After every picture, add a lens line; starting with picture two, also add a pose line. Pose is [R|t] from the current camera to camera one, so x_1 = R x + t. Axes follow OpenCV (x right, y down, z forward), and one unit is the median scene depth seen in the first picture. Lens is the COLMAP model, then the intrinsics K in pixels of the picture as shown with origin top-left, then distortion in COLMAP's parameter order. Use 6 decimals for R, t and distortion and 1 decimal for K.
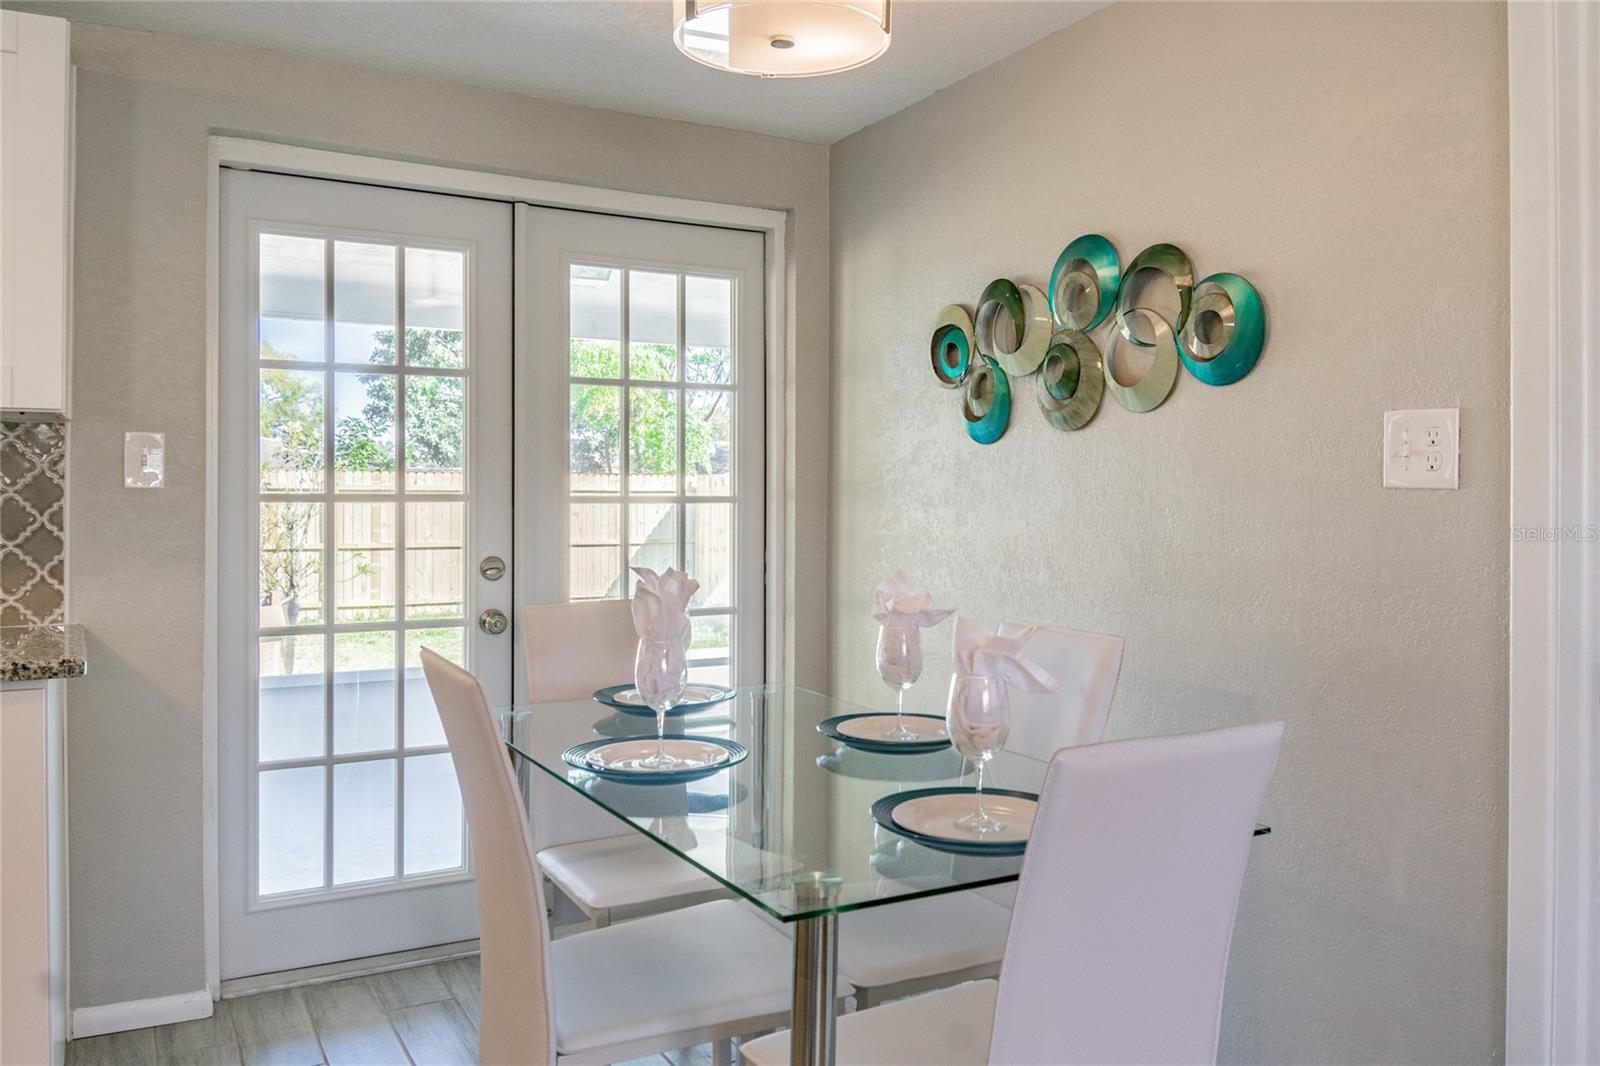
lens RADIAL K [[1198.3, 0, 815.8], [0, 1198.3, 495.3], [0, 0, 1]] dist [-0.004617, -0.021716]
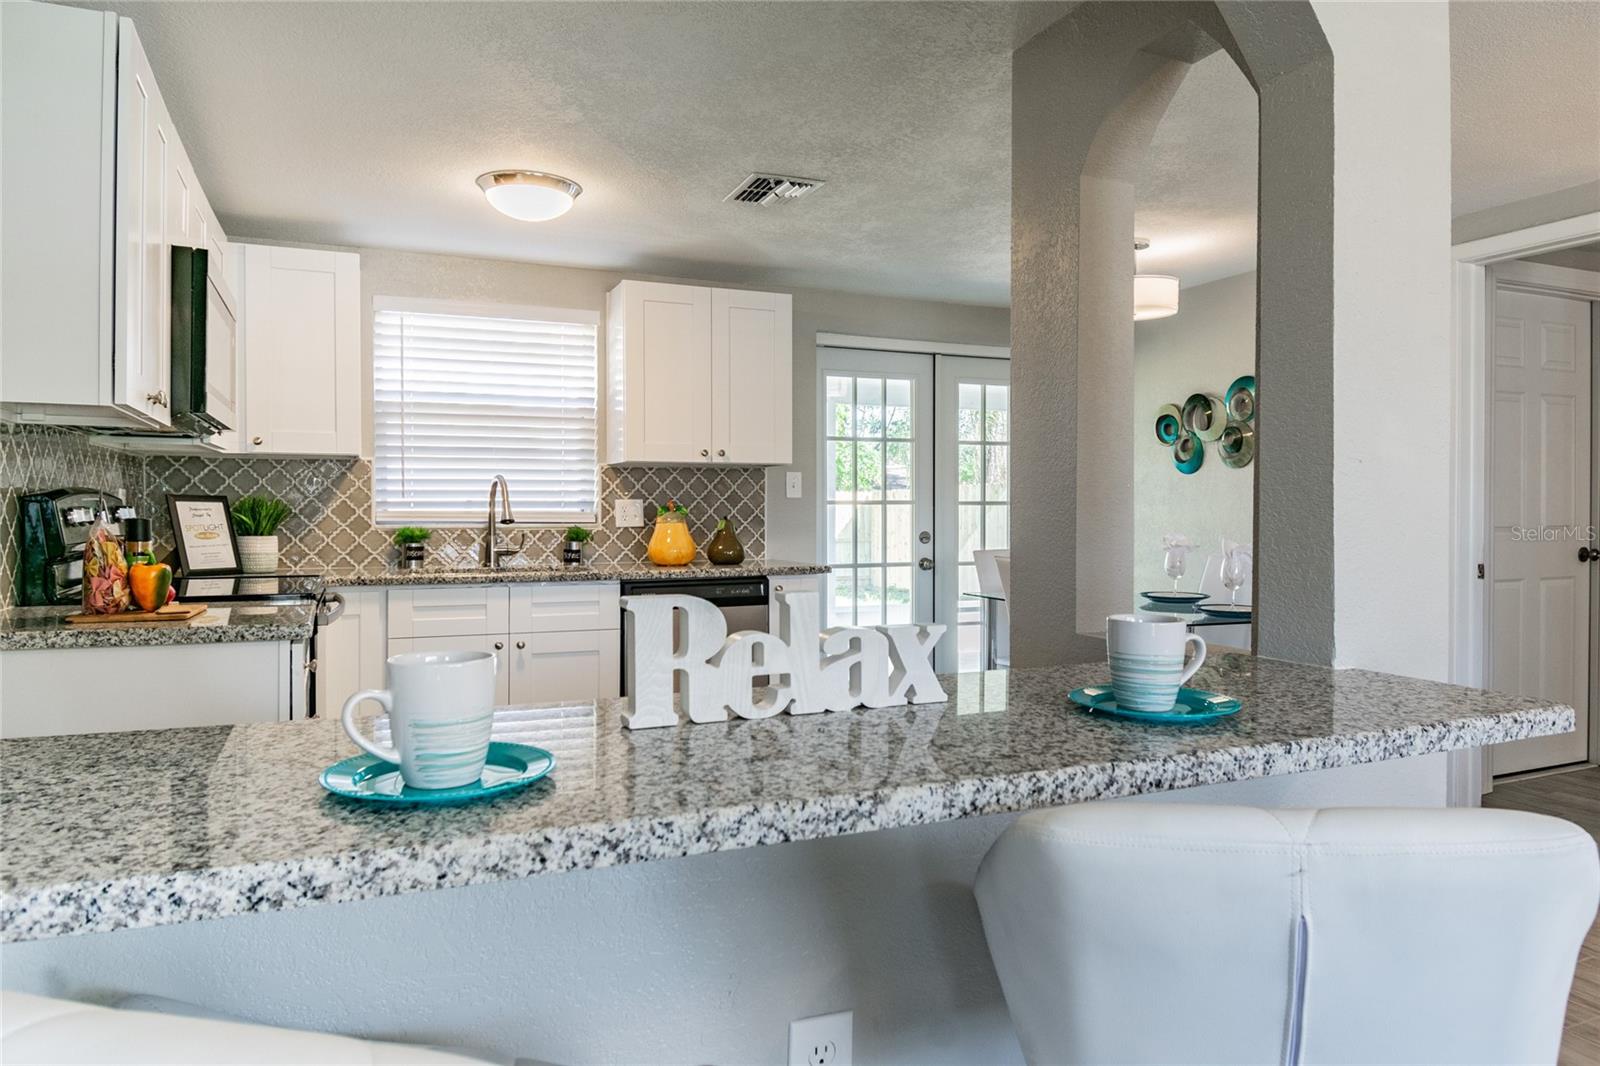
lens RADIAL K [[1019.3, 0, 802.2], [0, 1019.3, 516.7], [0, 0, 1]] dist [0.032531, -0.038697]
pose [[0.993639, -0.002585, -0.112586, -0.341428], [0.003653, 0.999950, 0.009283, 0.012115], [0.112556, -0.009635, 0.993599, -0.871829]]
